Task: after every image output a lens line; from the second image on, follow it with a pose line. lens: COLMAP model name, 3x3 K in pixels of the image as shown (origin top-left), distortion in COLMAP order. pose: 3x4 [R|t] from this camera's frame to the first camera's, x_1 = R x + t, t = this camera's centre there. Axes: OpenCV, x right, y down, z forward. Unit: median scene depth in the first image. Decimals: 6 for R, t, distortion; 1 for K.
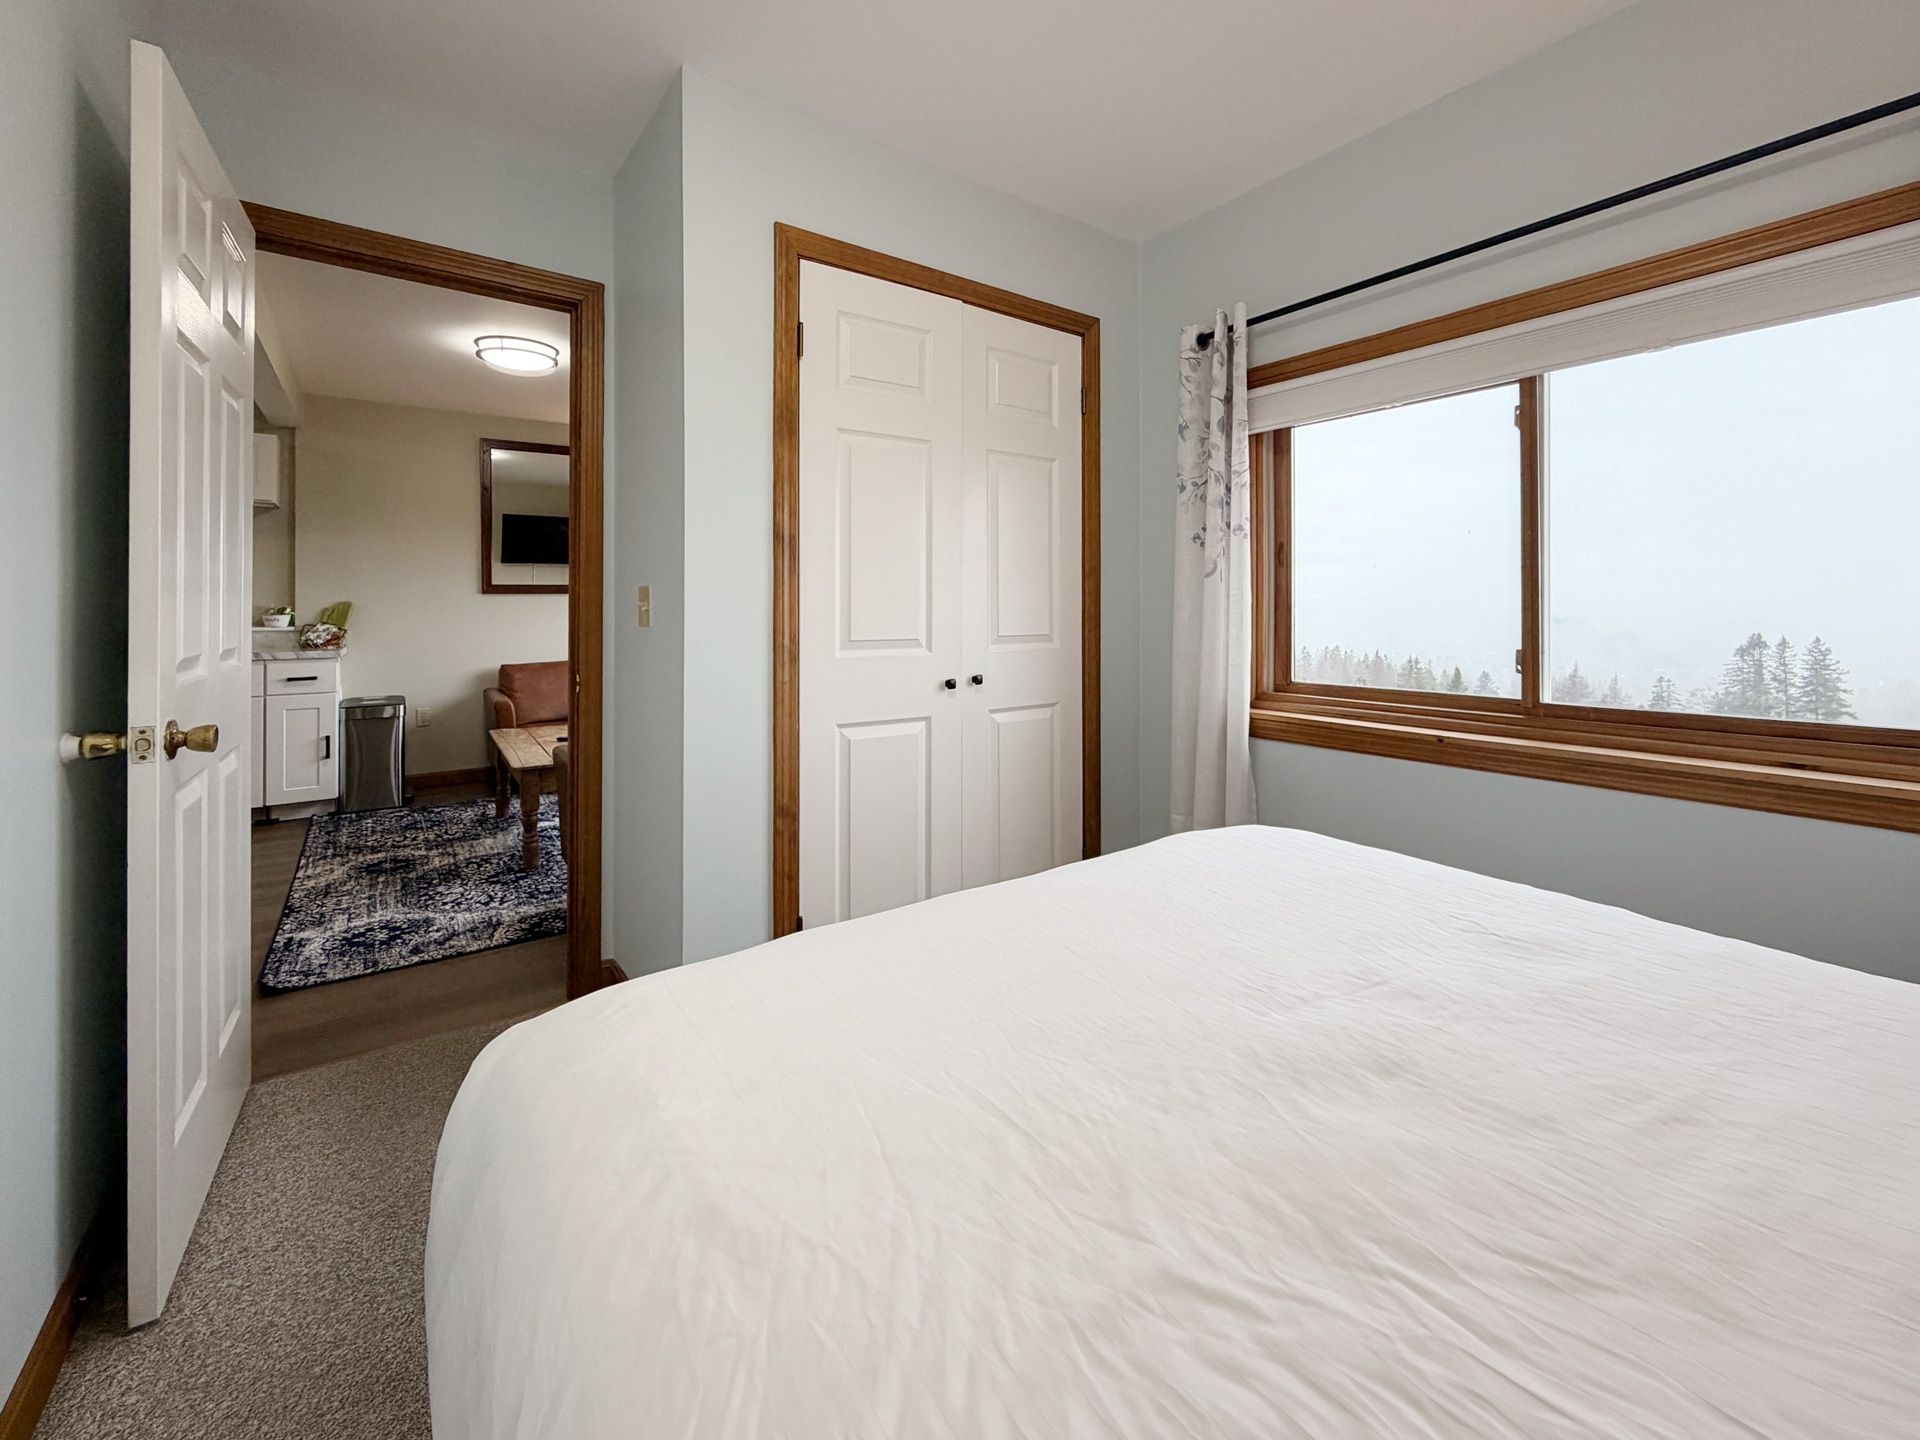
lens RADIAL K [[796.1, 0, 958.9], [0, 796.1, 608.4], [0, 0, 1]] dist [-0.000443, -0.000029]
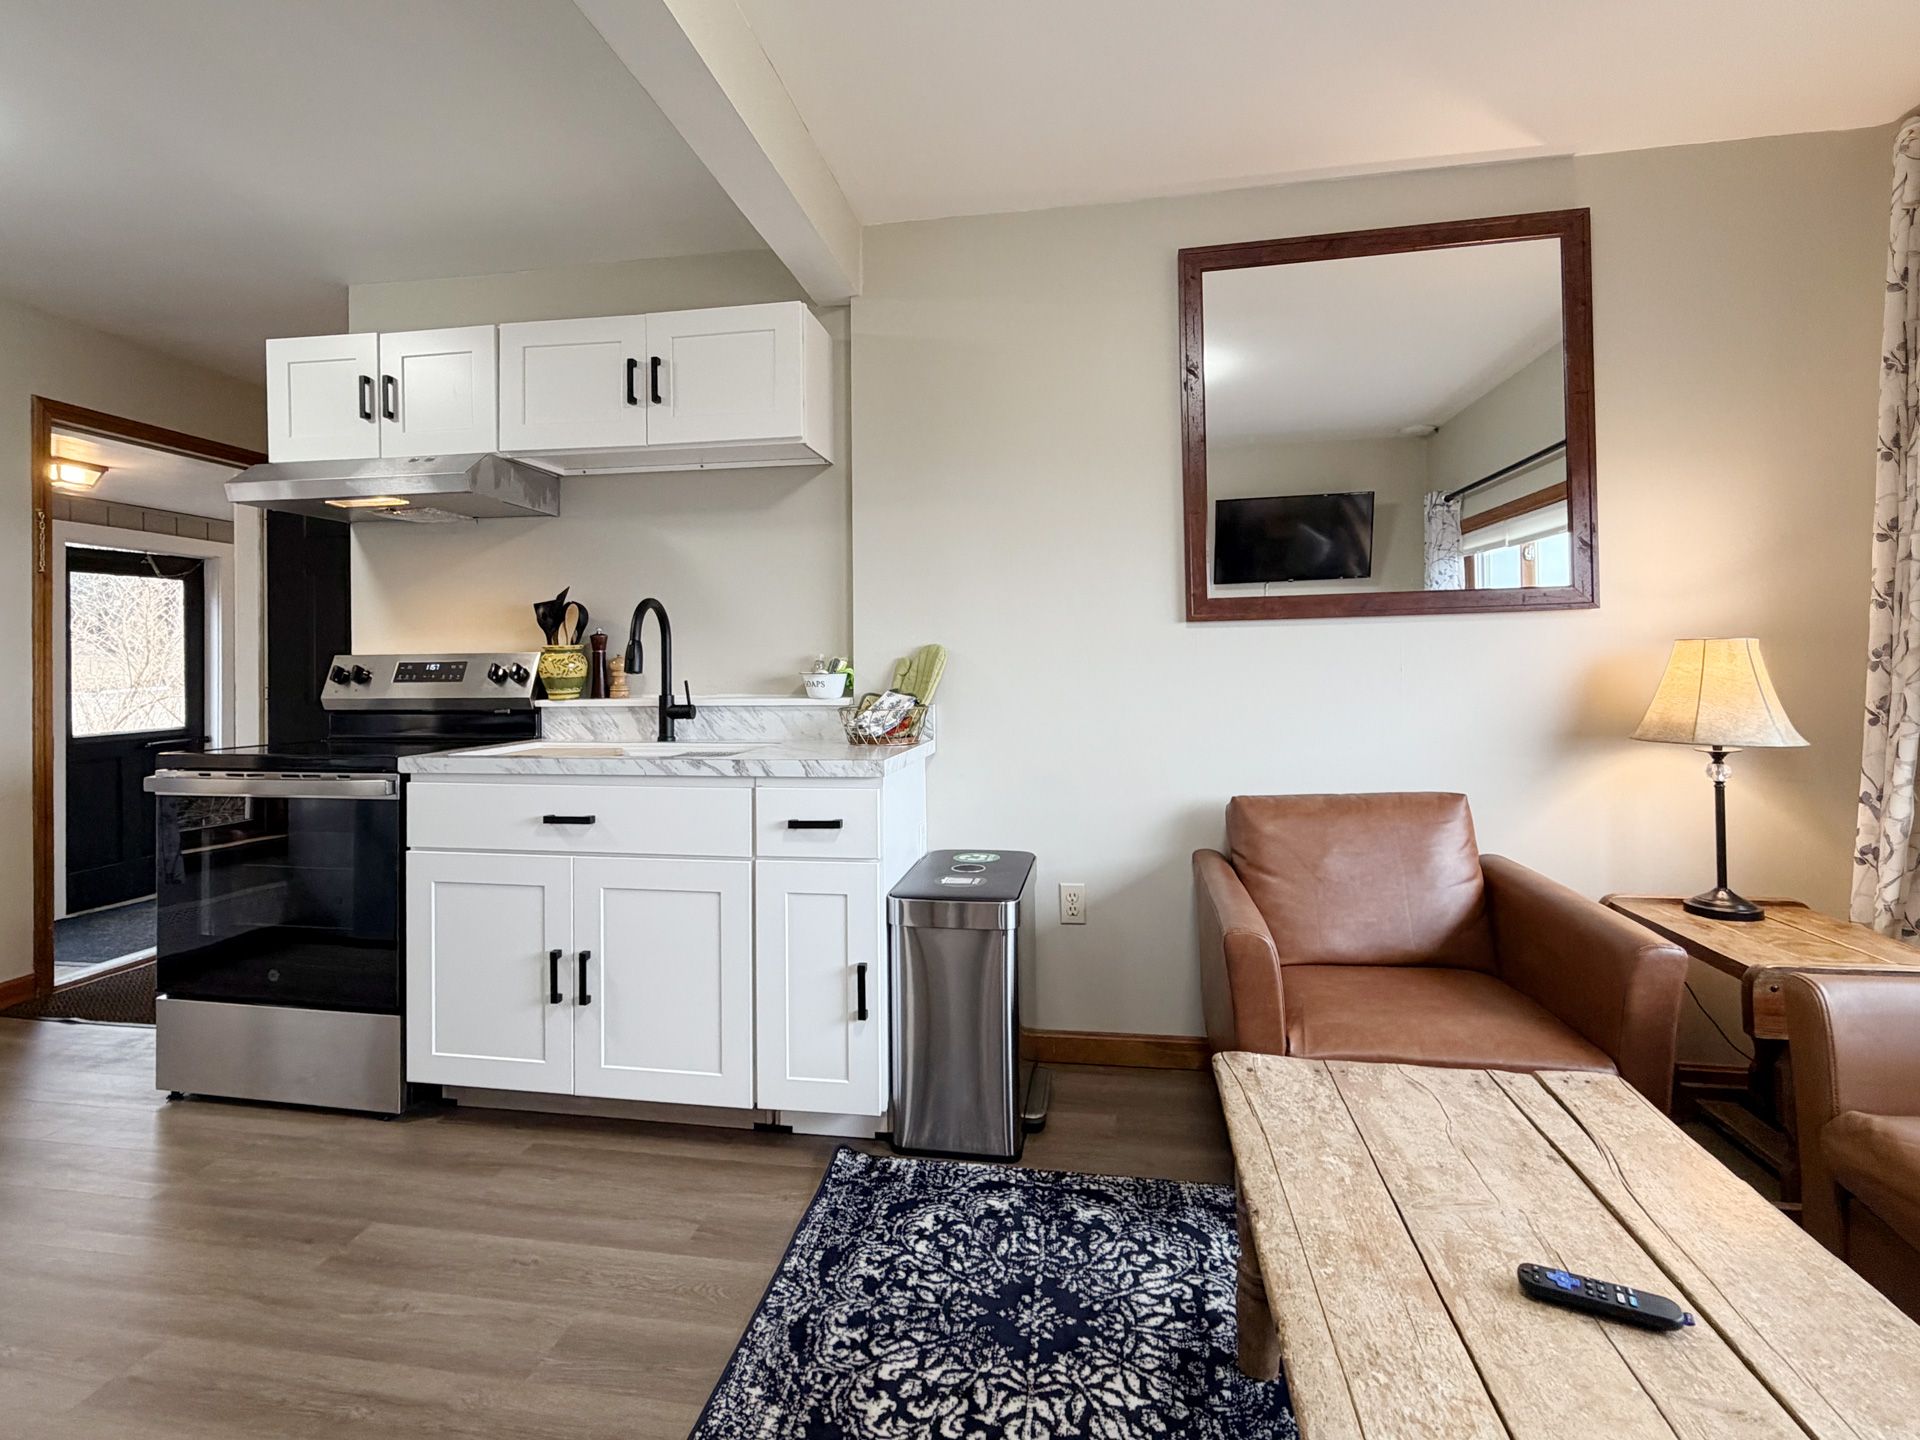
lens RADIAL K [[960.3, 0, 928.2], [0, 960.3, 659.3], [0, 0, 1]] dist [-0.001983, 0.000592]
pose [[0.693851, -0.012964, -0.720002, -0.369125], [0.013623, 0.999895, -0.004876, 0.002718], [0.719989, -0.006425, 0.693955, 0.618040]]
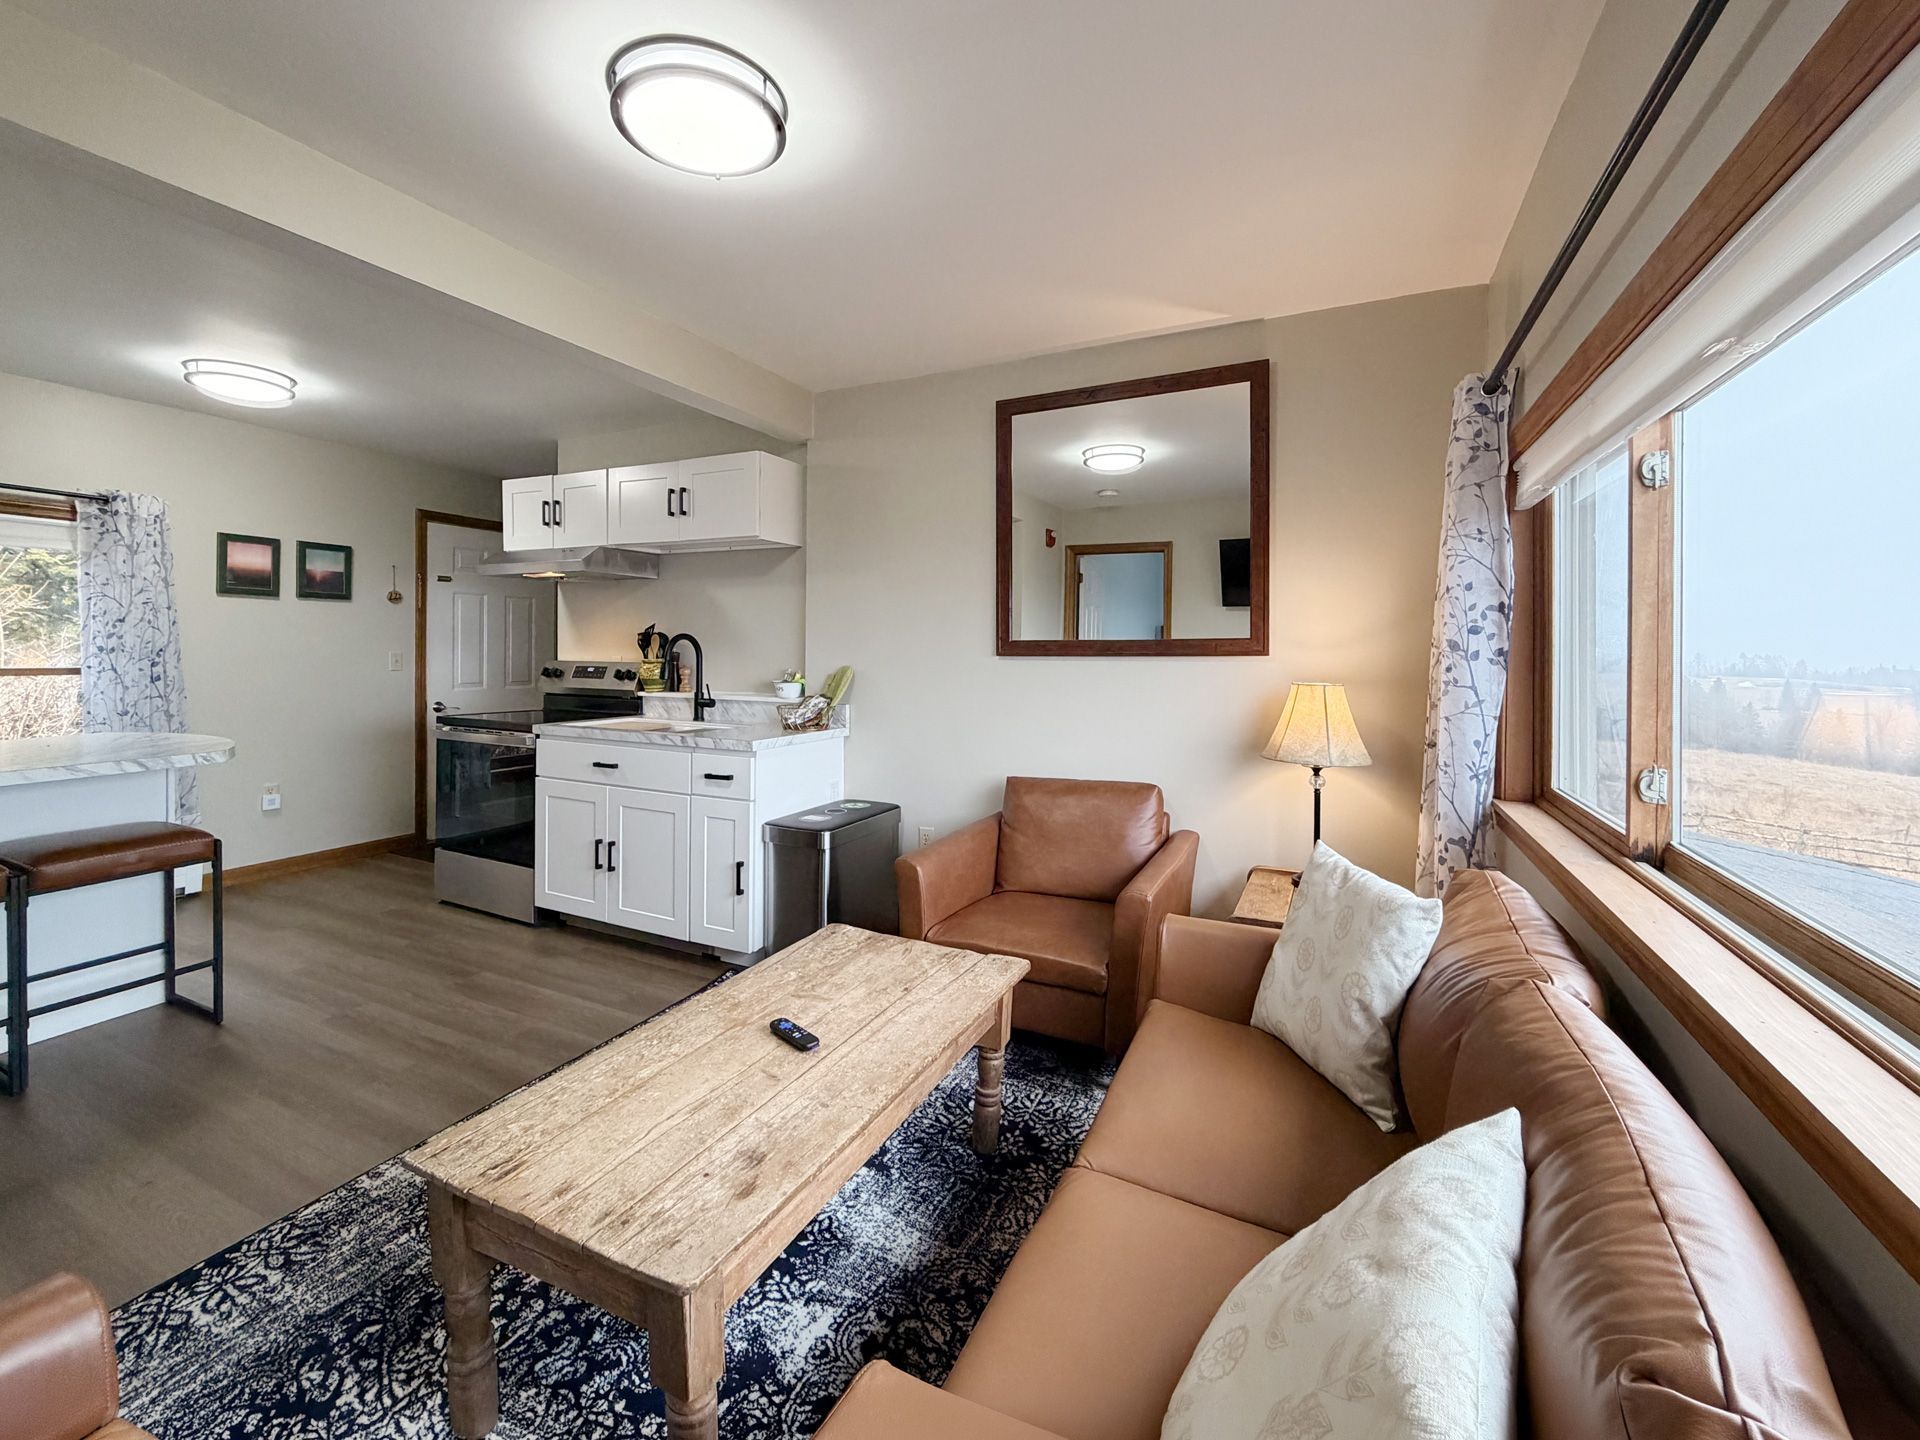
lens RADIAL K [[790.5, 0, 953.6], [0, 790.5, 654.7], [0, 0, 1]] dist [-0.001776, 0.000095]
pose [[0.473718, 0.009832, -0.880622, -0.087429], [-0.007410, 0.999947, 0.007178, -0.025825], [0.880645, 0.003125, 0.473766, 0.763335]]
